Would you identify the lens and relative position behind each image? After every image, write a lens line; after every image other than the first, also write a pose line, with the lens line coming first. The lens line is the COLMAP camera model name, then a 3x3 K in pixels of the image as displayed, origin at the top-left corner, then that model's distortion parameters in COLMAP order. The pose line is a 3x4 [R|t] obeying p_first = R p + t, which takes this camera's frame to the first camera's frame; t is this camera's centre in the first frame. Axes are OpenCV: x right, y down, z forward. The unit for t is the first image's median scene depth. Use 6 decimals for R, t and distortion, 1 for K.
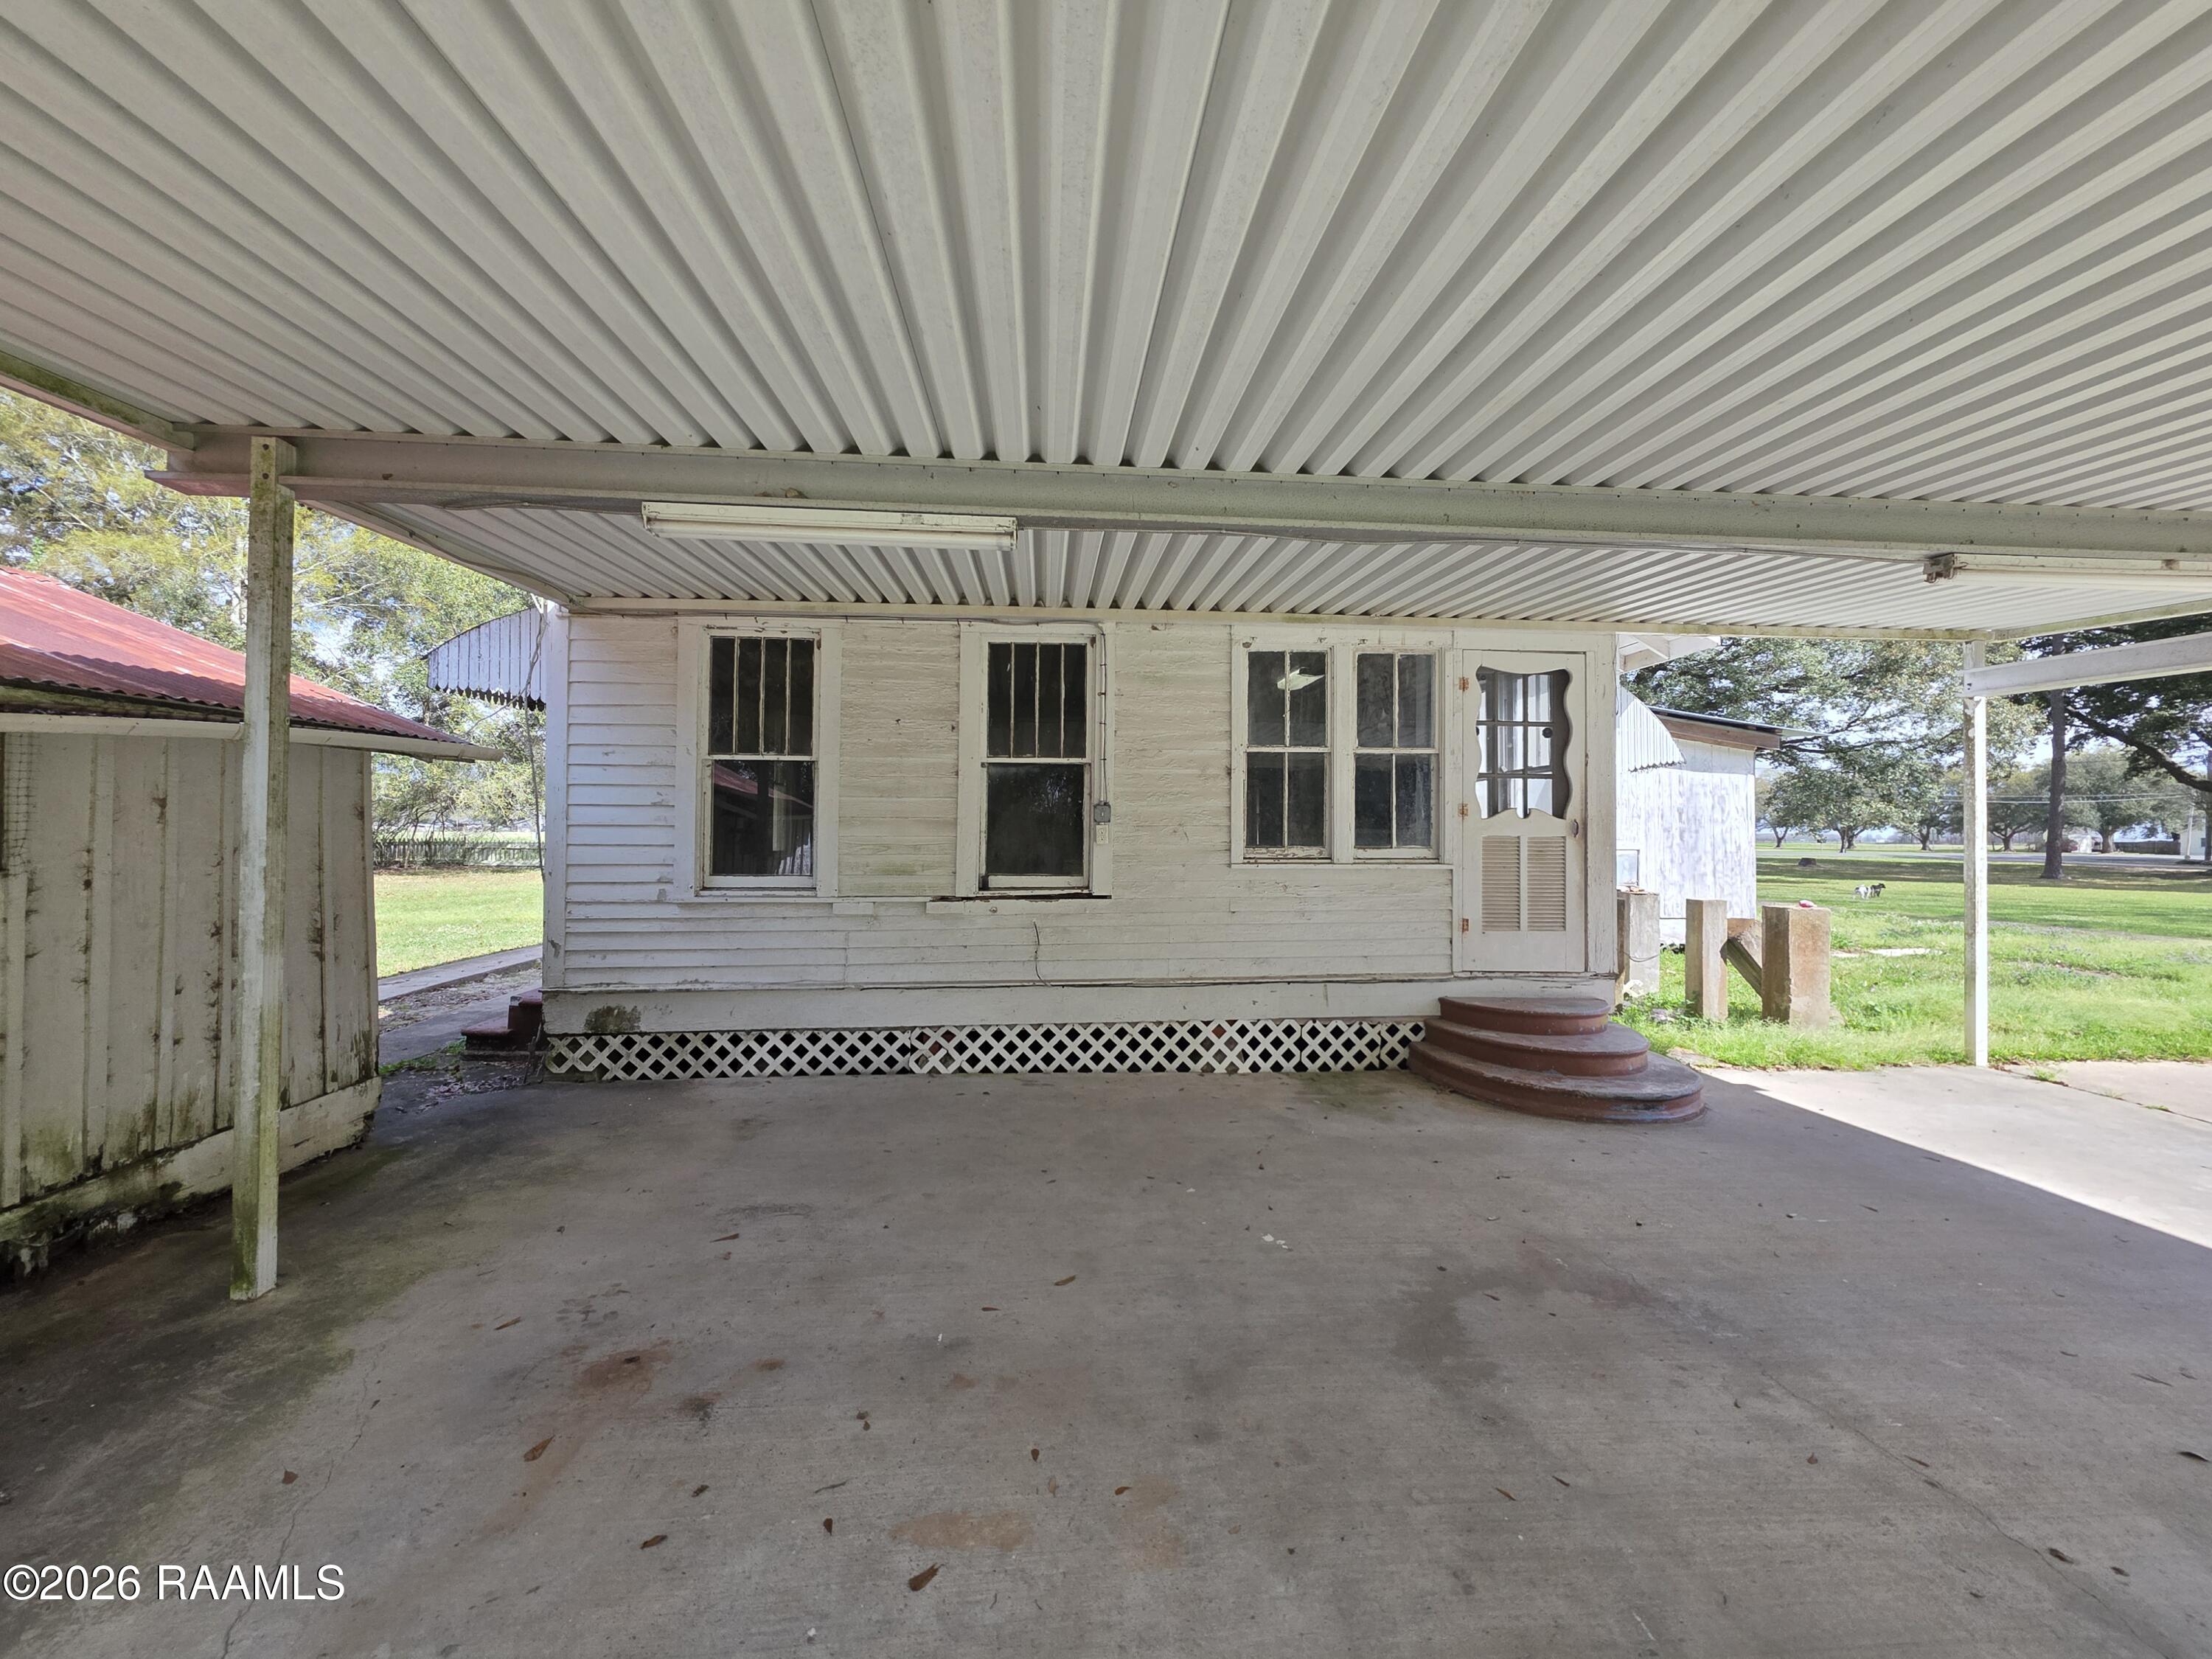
lens RADIAL K [[887.4, 0, 1106.7], [0, 887.4, 825.2], [0, 0, 1]] dist [0.001939, -0.000008]
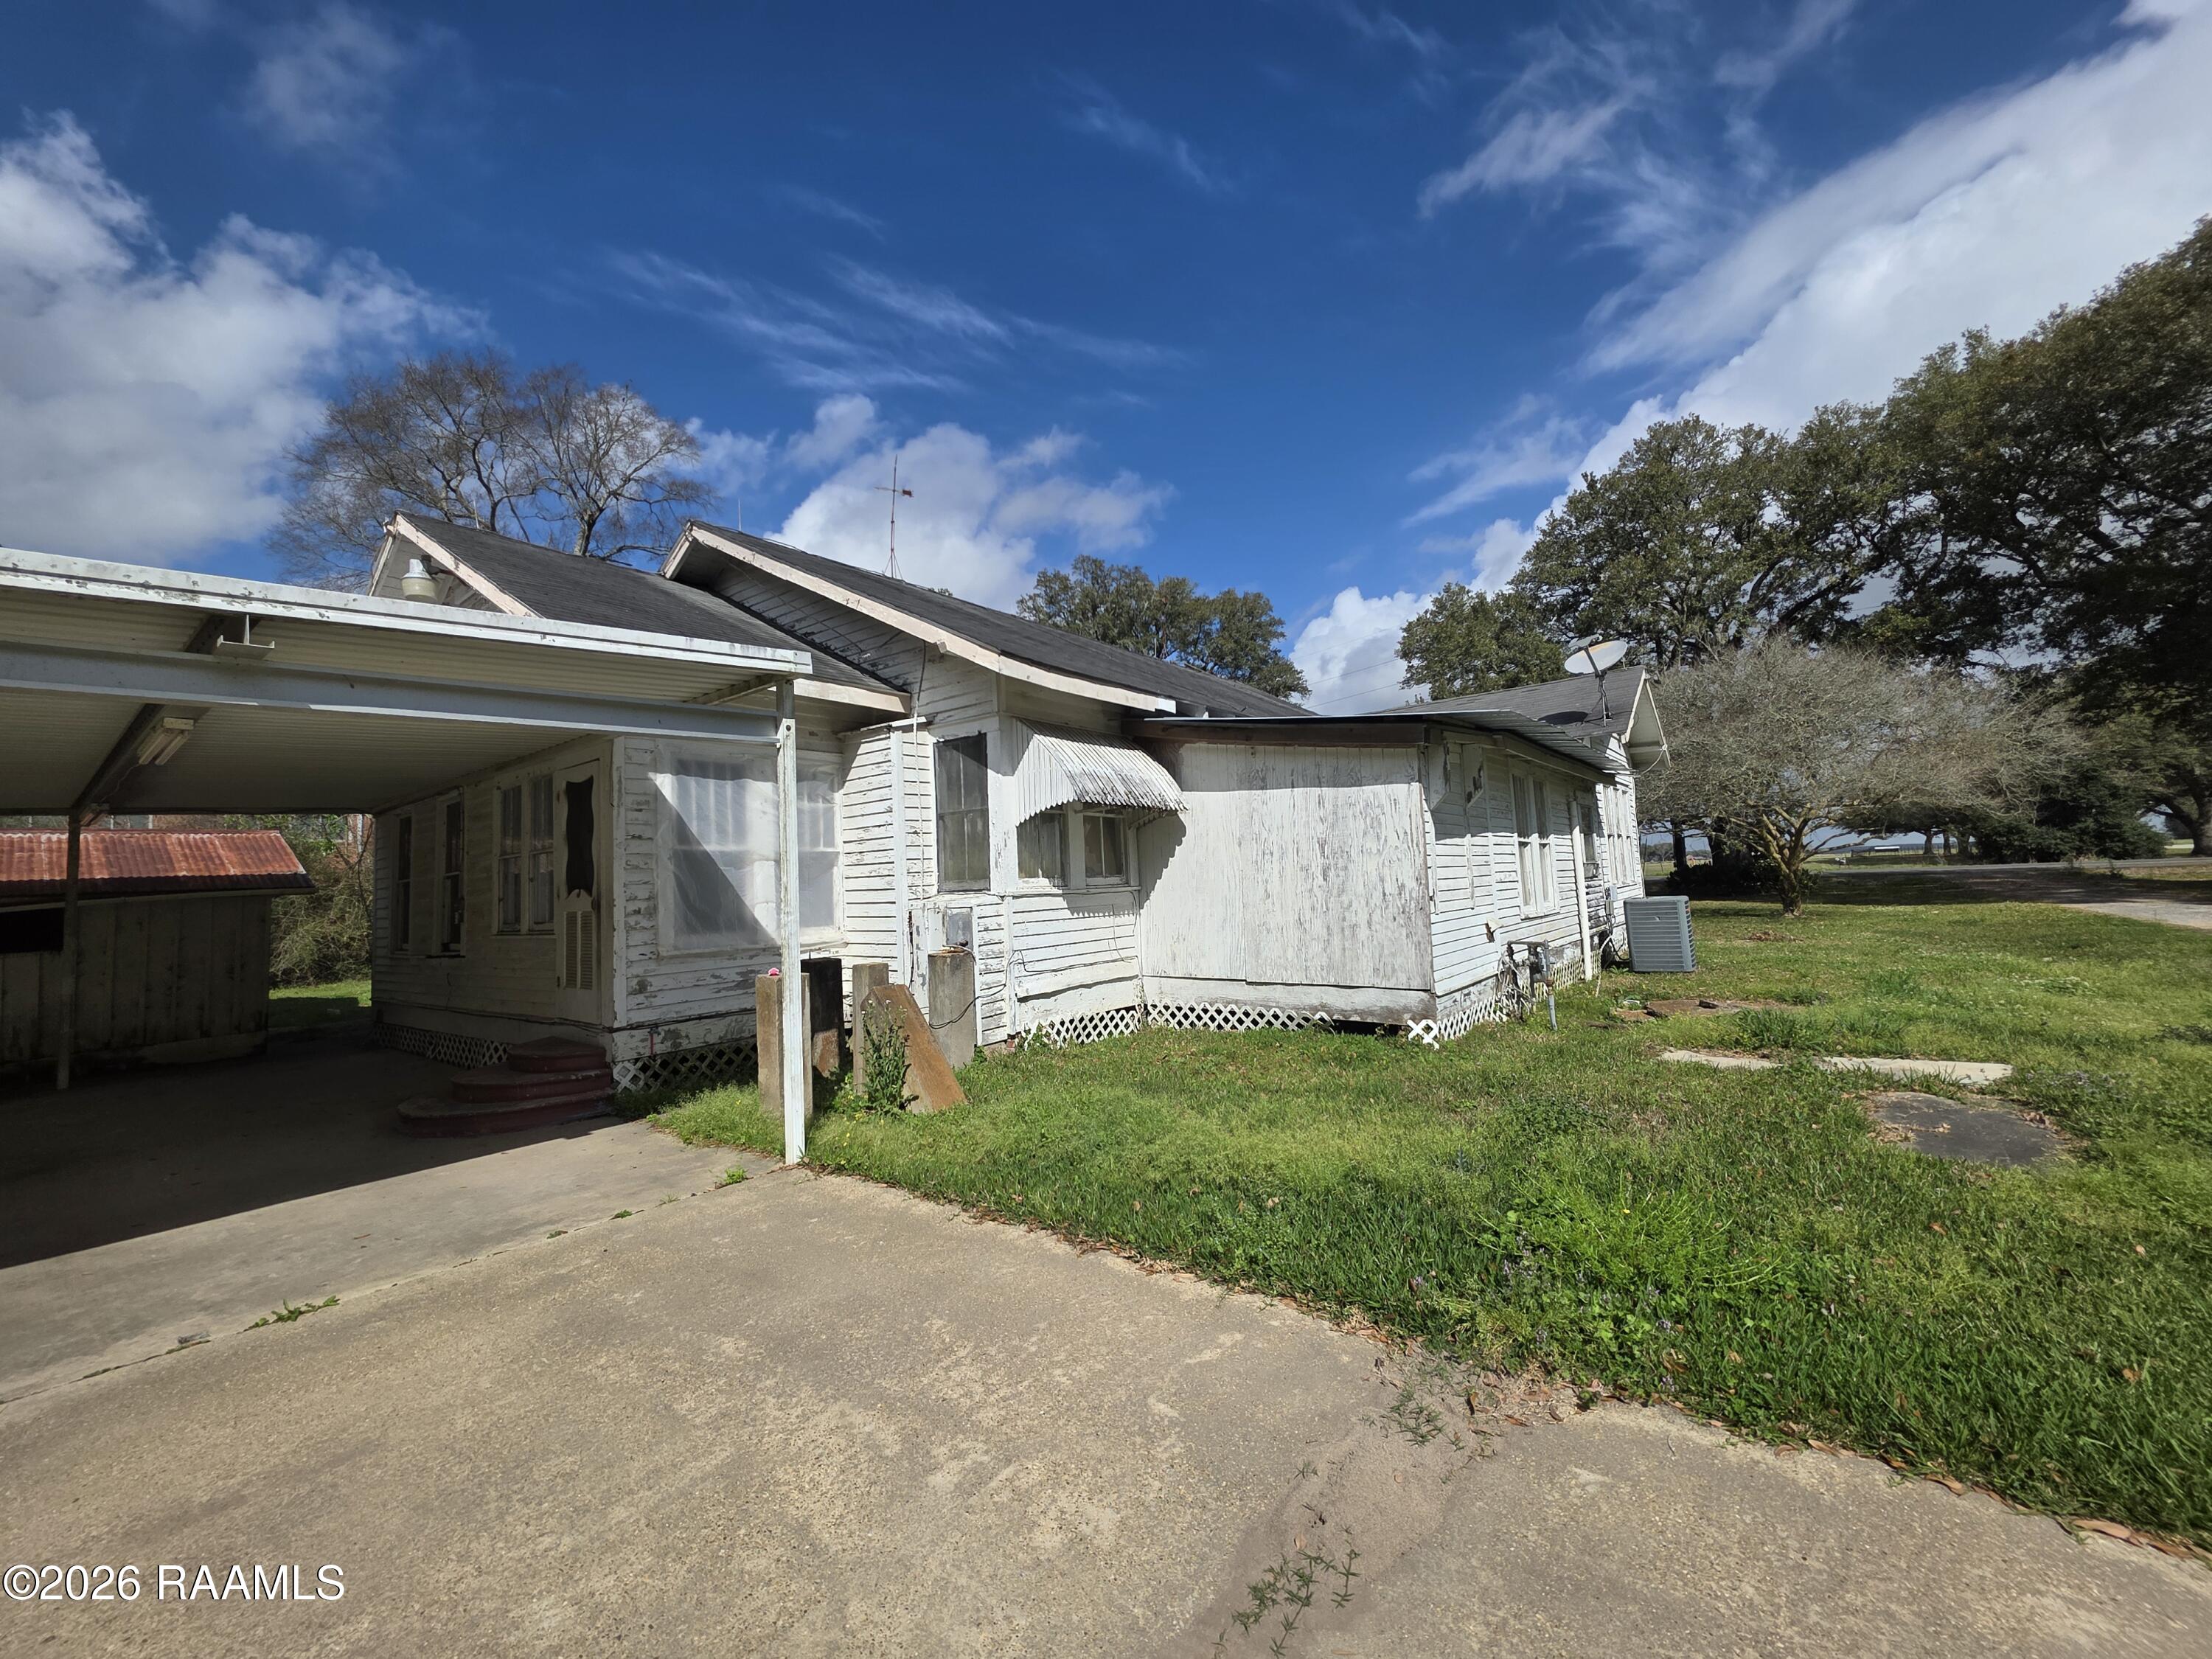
lens RADIAL K [[887.4, 0, 1113.7], [0, 887.4, 826.4], [0, 0, 1]] dist [0.001939, -0.000008]
pose [[0.727617, -0.087465, -0.680385, 1.031669], [0.058747, 0.996139, -0.065231, 0.009596], [0.683464, 0.007493, 0.729946, 0.327633]]
